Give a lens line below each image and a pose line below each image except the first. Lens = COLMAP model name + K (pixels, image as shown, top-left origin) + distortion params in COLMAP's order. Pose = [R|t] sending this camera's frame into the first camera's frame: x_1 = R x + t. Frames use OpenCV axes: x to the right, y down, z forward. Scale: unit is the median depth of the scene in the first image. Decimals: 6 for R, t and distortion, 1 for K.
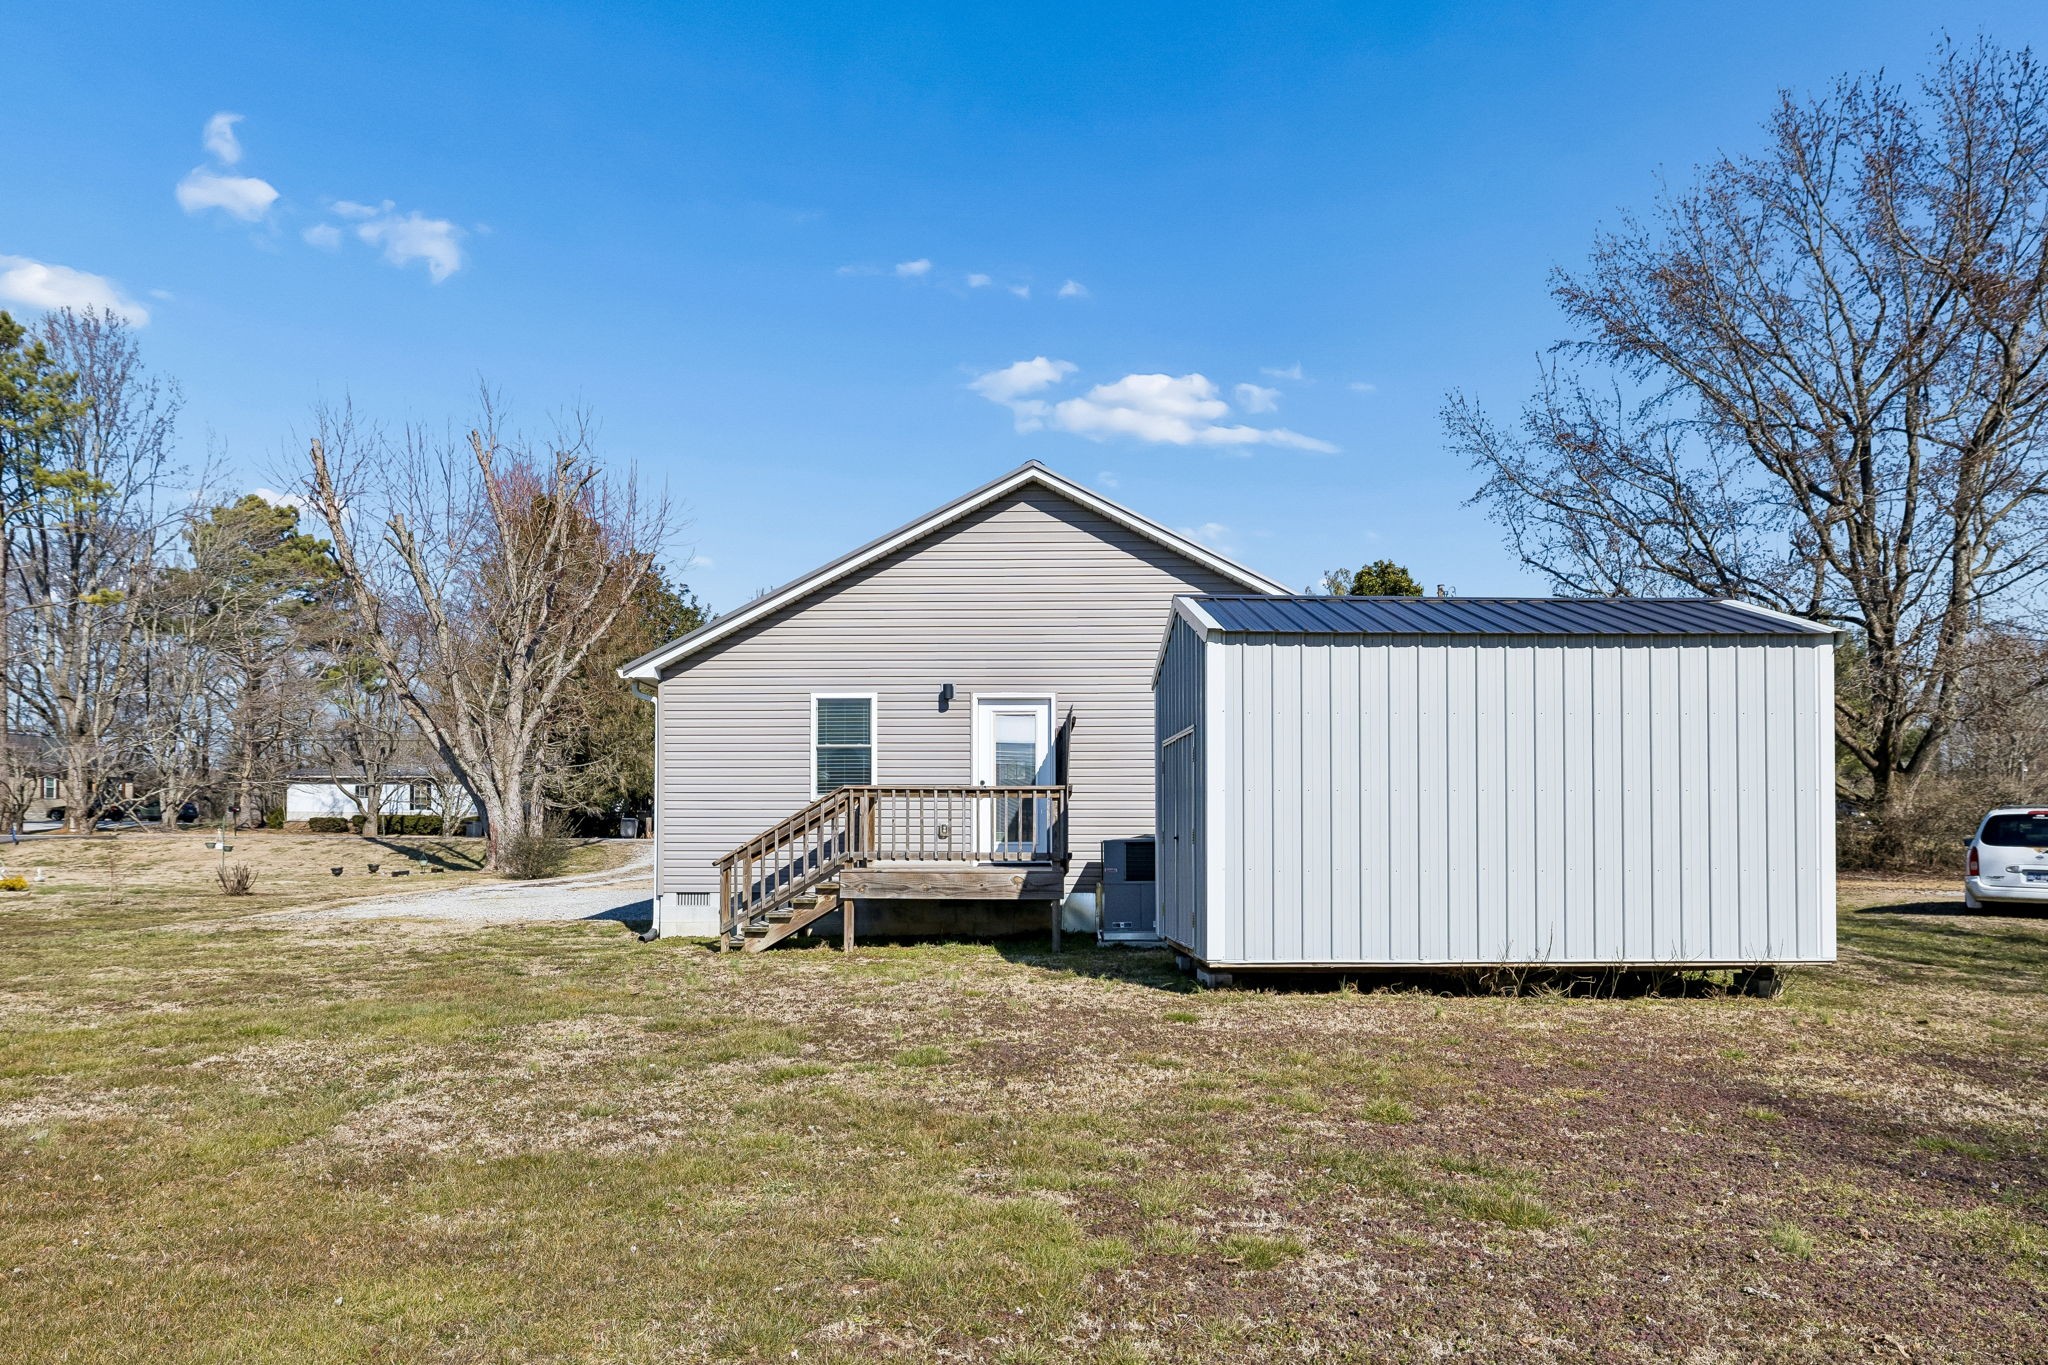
lens RADIAL K [[1370.5, 0, 1096.3], [0, 1370.5, 806.6], [0, 0, 1]] dist [-0.000600, -0.000049]
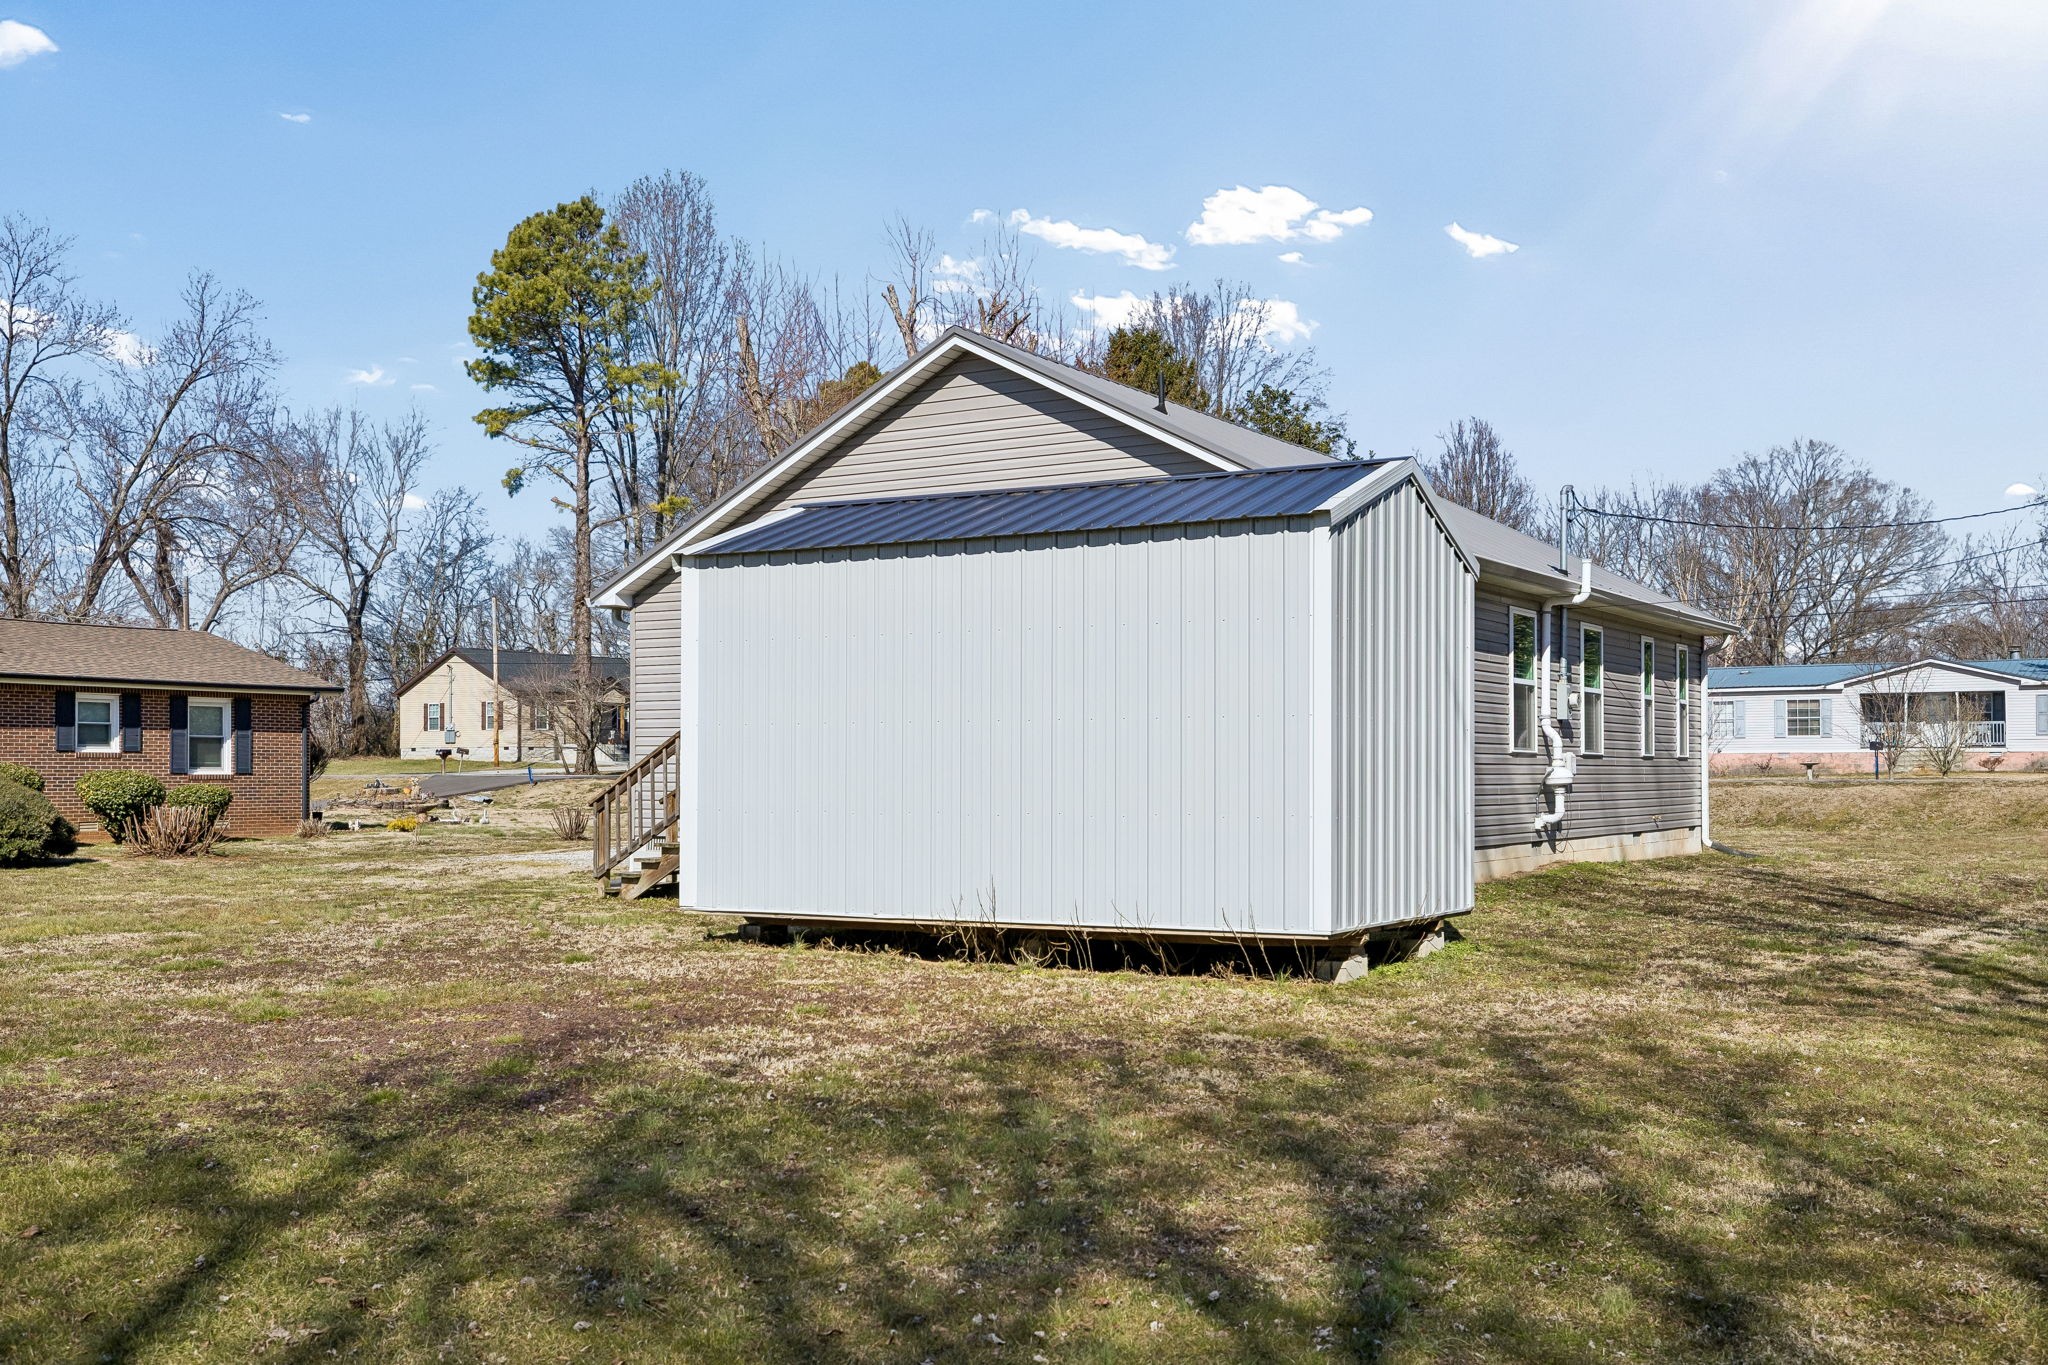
lens RADIAL K [[2054.5, 0, 1051.8], [0, 2054.5, 754.7], [0, 0, 1]] dist [0.005321, 0.005384]
pose [[0.859867, -0.005290, -0.510491, 0.636425], [0.010953, 0.999907, 0.008087, -0.000431], [0.510400, -0.012545, 0.859845, -0.051130]]
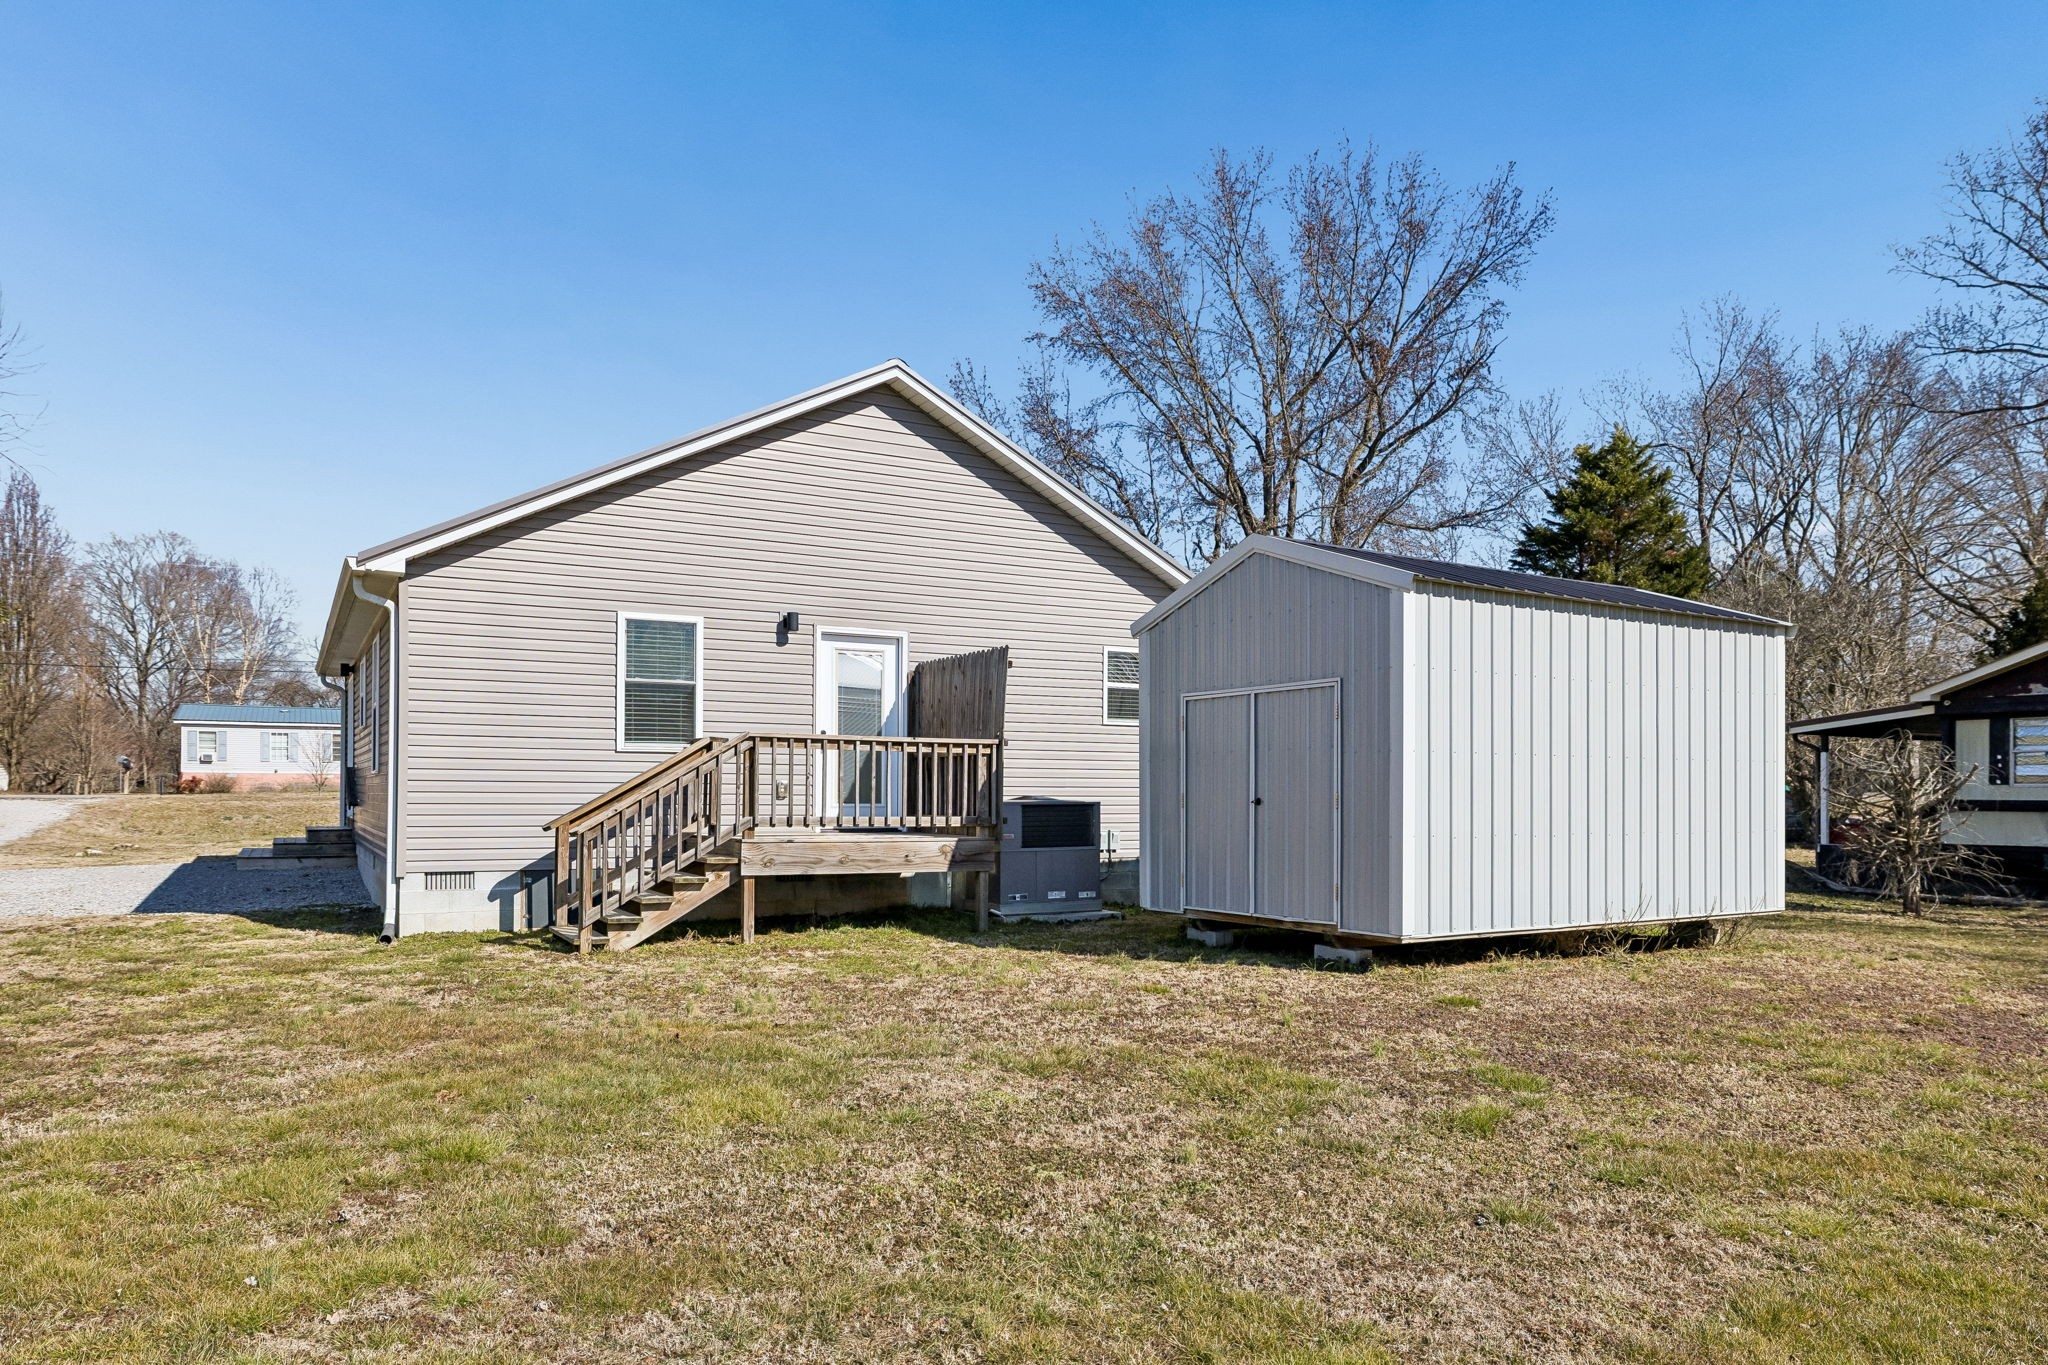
lens RADIAL K [[1318.3, 0, 1047.2], [0, 1318.3, 777.9], [0, 0, 1]] dist [-0.002889, -0.000498]
pose [[0.869789, 0.011808, 0.493283, -0.363752], [-0.016413, 0.999853, 0.005007, 0.003702], [-0.493151, -0.012451, 0.869854, 0.231307]]
